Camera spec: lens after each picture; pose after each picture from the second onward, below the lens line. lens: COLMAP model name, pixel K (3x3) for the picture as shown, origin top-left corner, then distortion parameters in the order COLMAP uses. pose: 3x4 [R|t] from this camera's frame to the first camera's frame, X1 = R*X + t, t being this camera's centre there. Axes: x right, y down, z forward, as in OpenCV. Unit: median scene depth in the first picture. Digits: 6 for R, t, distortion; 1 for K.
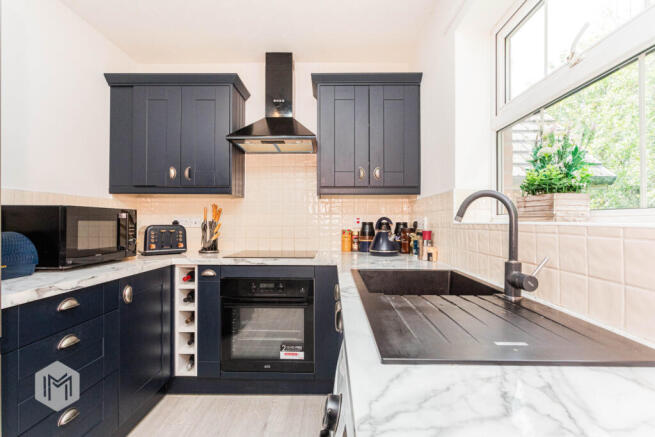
lens RADIAL K [[315.5, 0, 327.5], [0, 315.5, 218.5], [0, 0, 1]] dist [-0.025891, 0.010530]
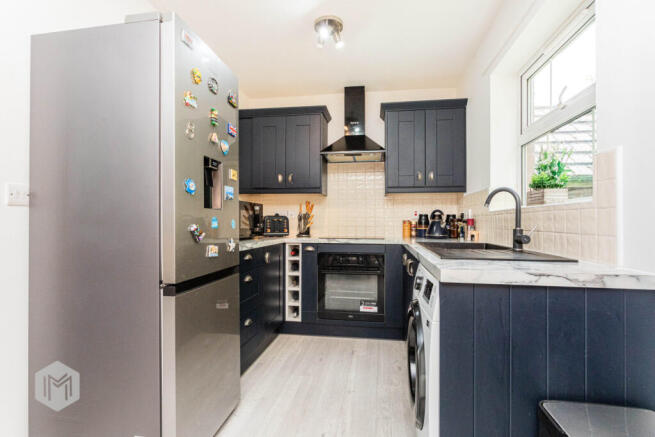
lens RADIAL K [[315.5, 0, 327.5], [0, 315.5, 218.5], [0, 0, 1]] dist [-0.025891, 0.010530]
pose [[0.989395, 0.000405, -0.145250, -0.084184], [-0.000988, 0.999992, -0.003947, 0.039089], [0.145247, 0.004049, 0.989387, -0.371179]]
